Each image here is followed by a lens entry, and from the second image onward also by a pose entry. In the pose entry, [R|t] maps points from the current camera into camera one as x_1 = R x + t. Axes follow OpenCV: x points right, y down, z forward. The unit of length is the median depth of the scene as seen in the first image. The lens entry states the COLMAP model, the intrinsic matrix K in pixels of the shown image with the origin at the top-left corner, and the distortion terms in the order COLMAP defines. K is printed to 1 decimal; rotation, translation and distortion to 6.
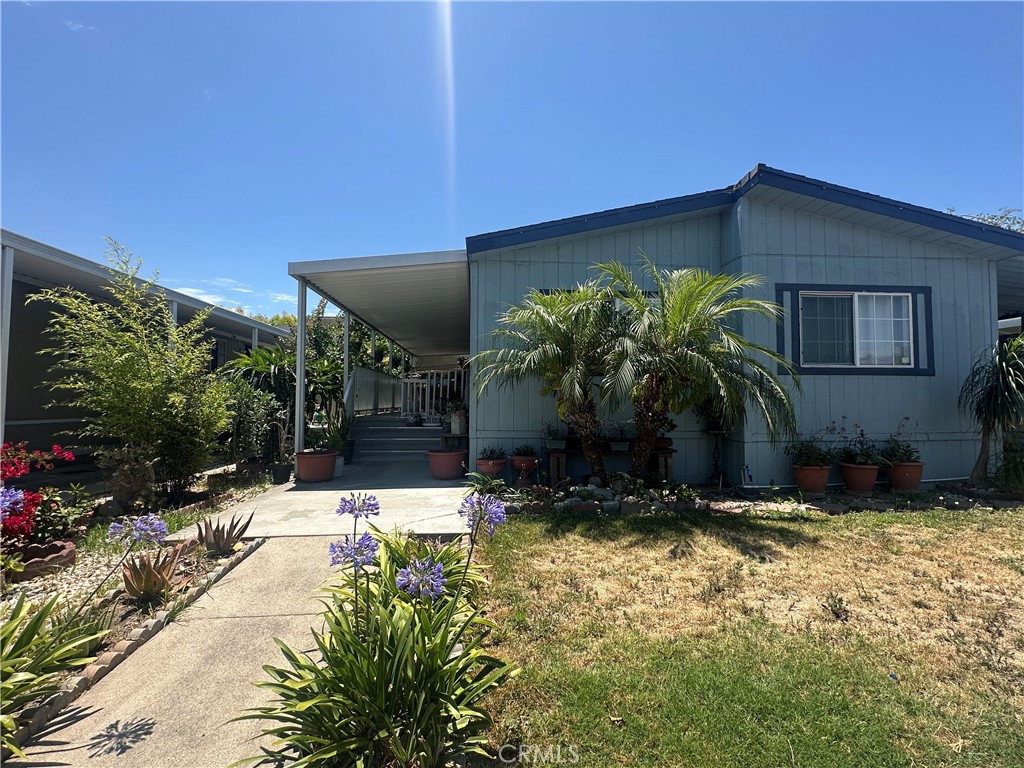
lens RADIAL K [[528.8, 0, 512.0], [0, 528.8, 384.0], [0, 0, 1]] dist [-0.000147, 0.000009]
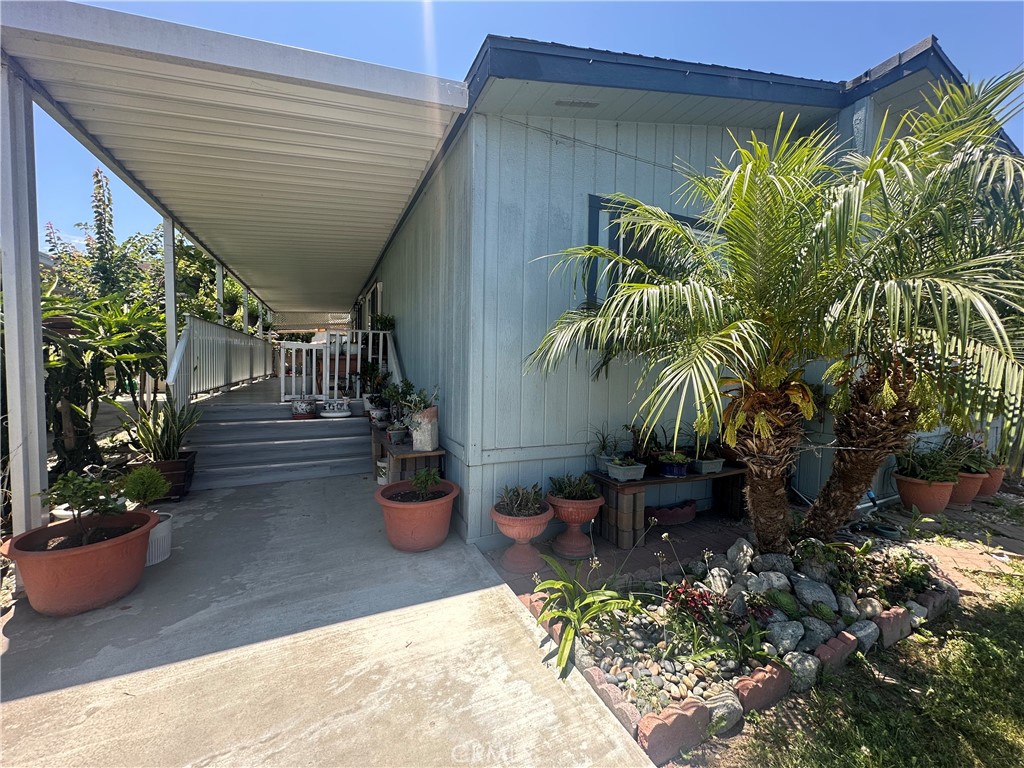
lens RADIAL K [[416.3, 0, 512.0], [0, 416.3, 384.0], [0, 0, 1]] dist [-0.000796, 0.000073]
pose [[0.929355, -0.007260, 0.369116, -0.135783], [-0.026333, 0.995957, 0.085889, -0.009970], [-0.368247, -0.089541, 0.925406, 0.435392]]
